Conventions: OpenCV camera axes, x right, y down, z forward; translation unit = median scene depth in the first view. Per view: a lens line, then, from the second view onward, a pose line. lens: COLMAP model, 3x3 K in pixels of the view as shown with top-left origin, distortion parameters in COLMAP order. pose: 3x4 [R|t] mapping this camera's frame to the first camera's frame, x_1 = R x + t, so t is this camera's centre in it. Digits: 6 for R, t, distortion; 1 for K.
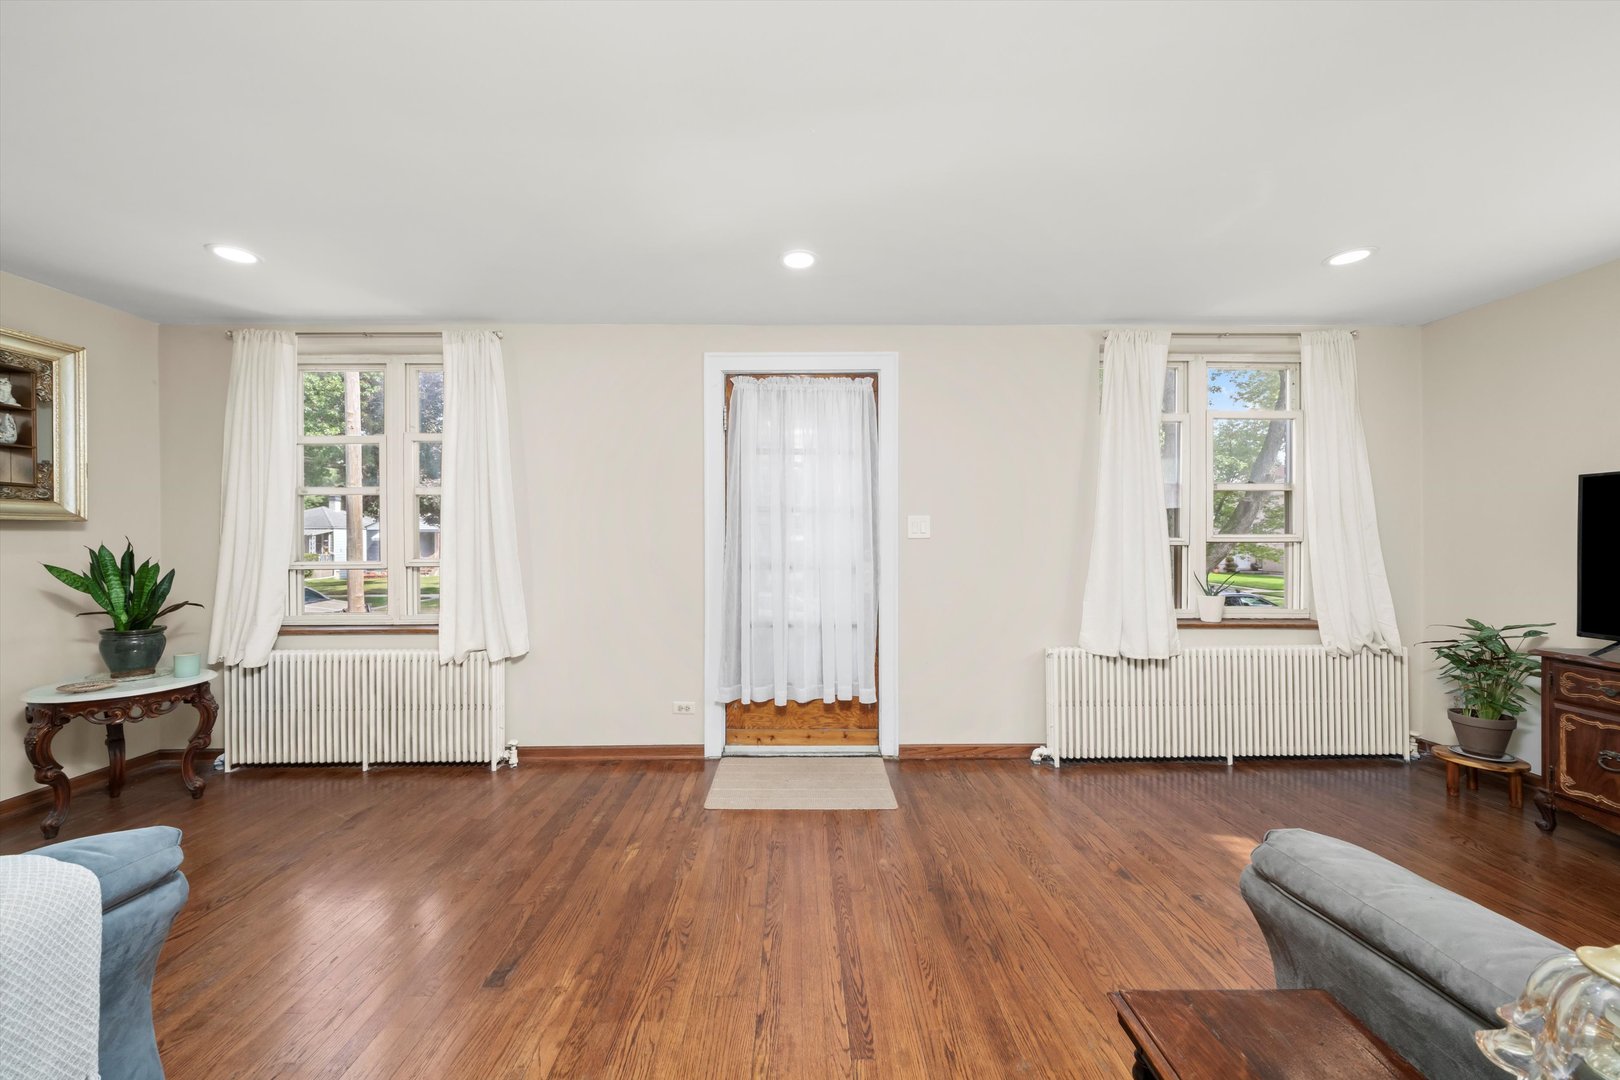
lens RADIAL K [[555.7, 0, 810.9], [0, 555.7, 543.3], [0, 0, 1]] dist [0.001112, 0.000041]
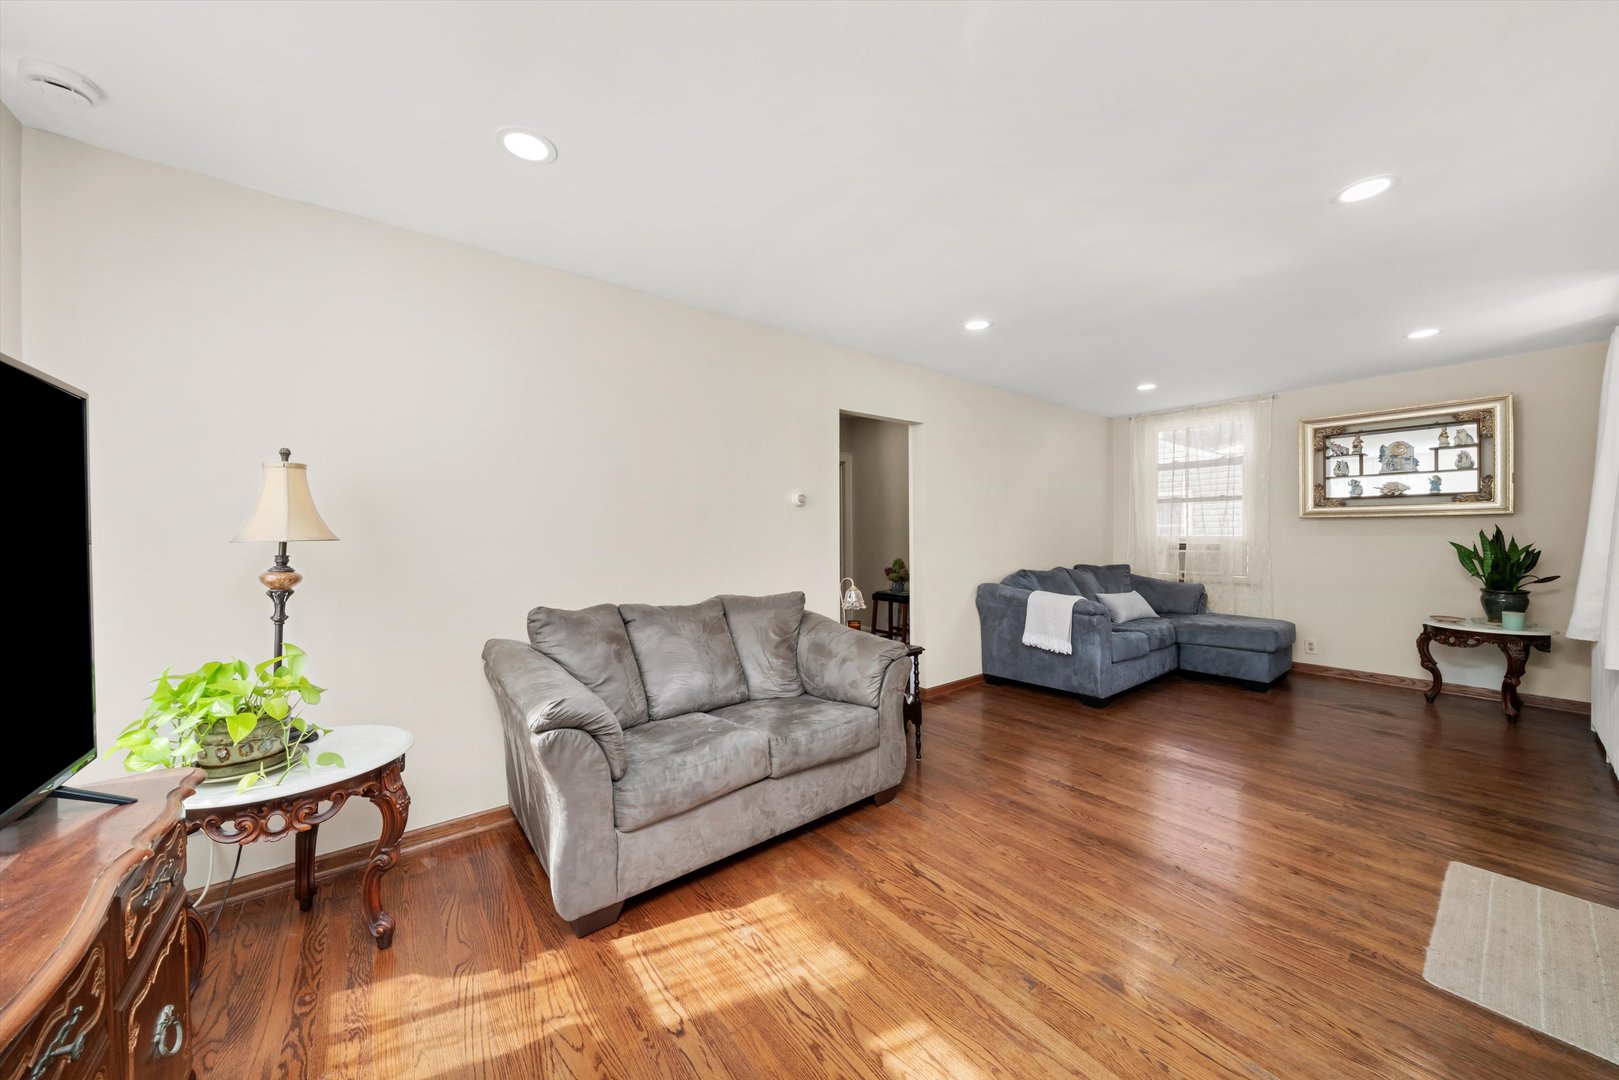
lens RADIAL K [[555.4, 0, 805.8], [0, 555.4, 537.4], [0, 0, 1]] dist [0.001112, 0.000041]
pose [[-0.794779, 0.012102, -0.606778, 1.190963], [0.011852, 0.999920, 0.004420, -0.008399], [0.606783, -0.003679, -0.794859, 1.202034]]
